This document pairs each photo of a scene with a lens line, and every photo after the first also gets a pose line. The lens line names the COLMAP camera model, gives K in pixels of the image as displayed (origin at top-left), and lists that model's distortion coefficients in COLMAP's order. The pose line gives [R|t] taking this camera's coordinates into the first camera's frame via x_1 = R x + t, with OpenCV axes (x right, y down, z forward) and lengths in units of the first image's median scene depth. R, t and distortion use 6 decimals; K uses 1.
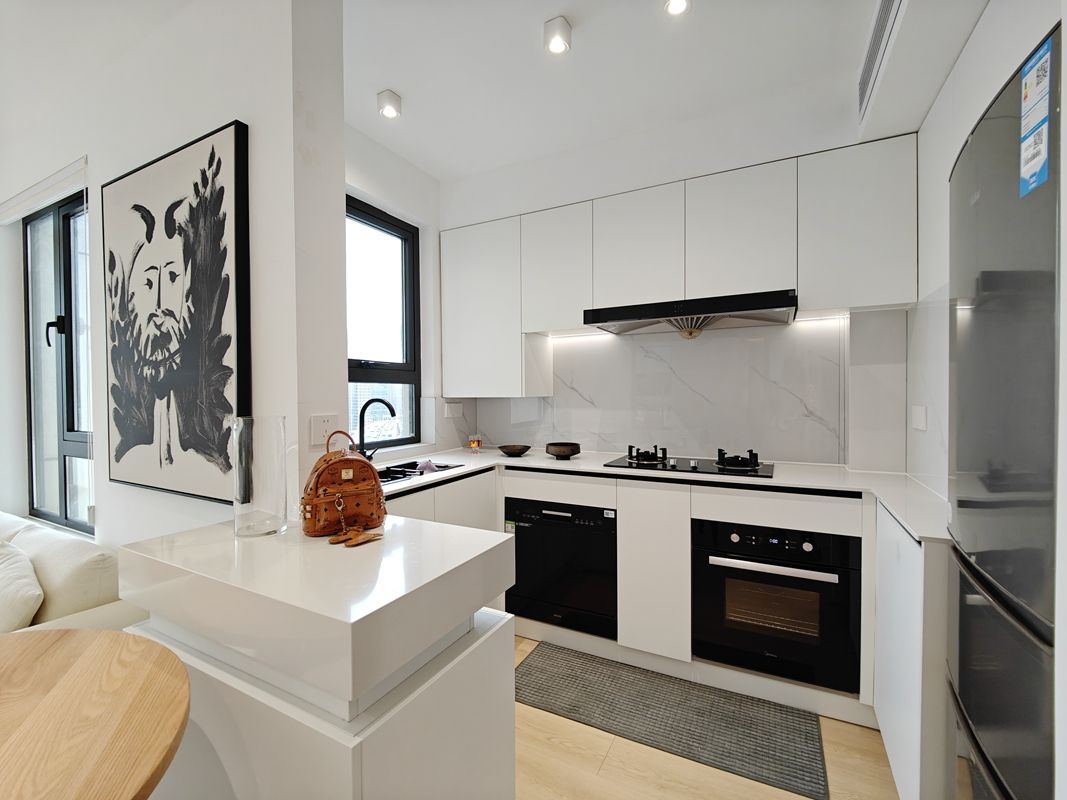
lens RADIAL K [[463.8, 0, 537.5], [0, 463.8, 401.4], [0, 0, 1]] dist [0.004364, -0.006082]
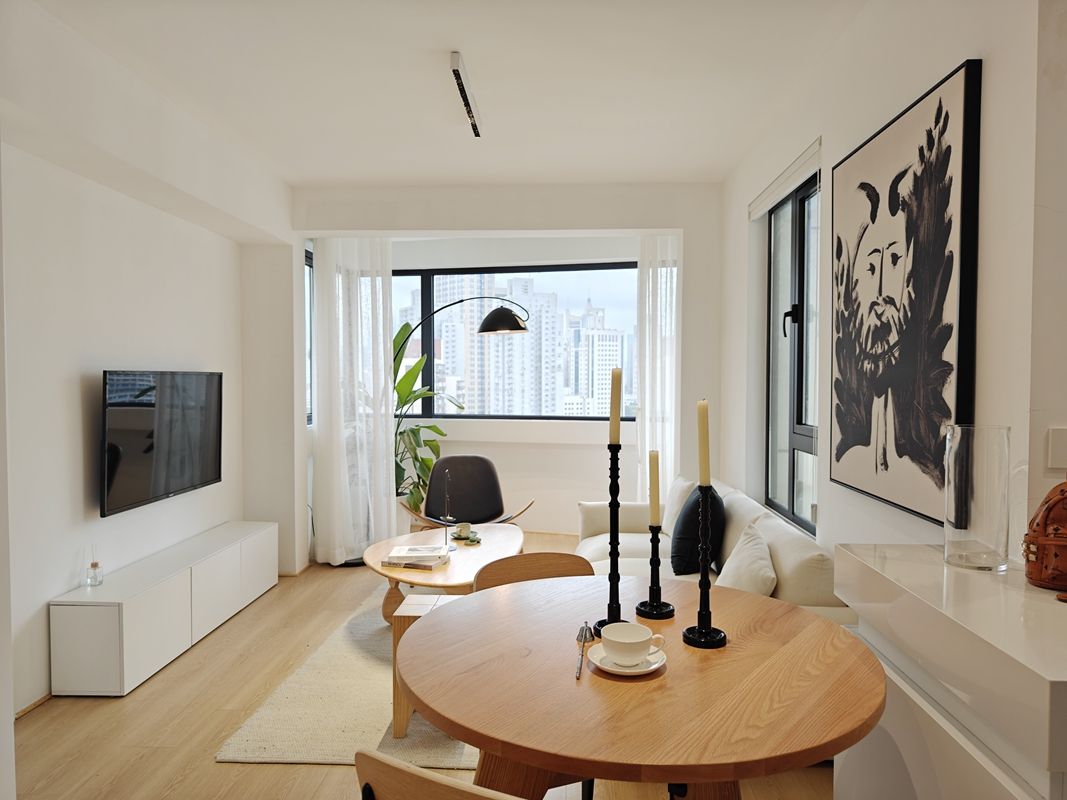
lens RADIAL K [[722.9, 0, 534.3], [0, 722.9, 402.5], [0, 0, 1]] dist [0.003583, -0.007851]
pose [[0.420906, 0.036647, -0.906364, 0.168390], [-0.018107, 0.999324, 0.031997, -0.026048], [0.906924, 0.002944, 0.421285, -0.185619]]
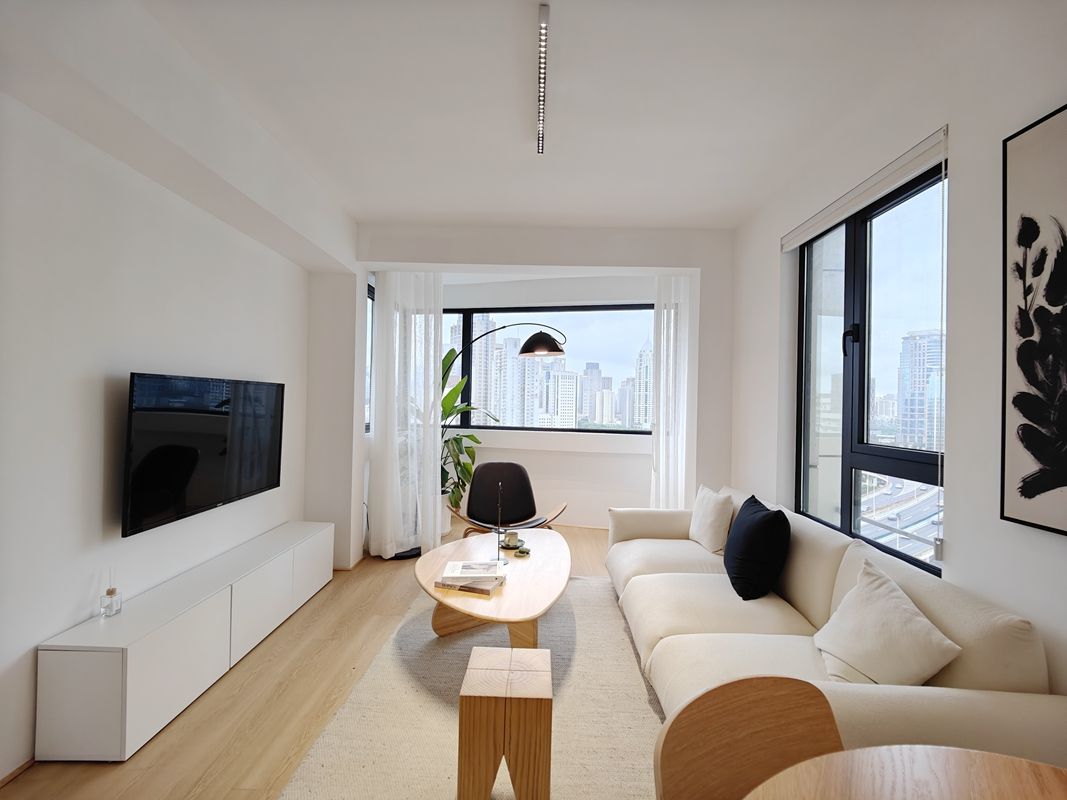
lens RADIAL K [[463.8, 0, 534.2], [0, 463.8, 400.3], [0, 0, 1]] dist [0.004364, -0.006082]
pose [[0.449775, 0.010584, -0.893079, -0.638871], [-0.036568, 0.999310, -0.006573, 0.009442], [0.892393, 0.035614, 0.449851, -0.051638]]
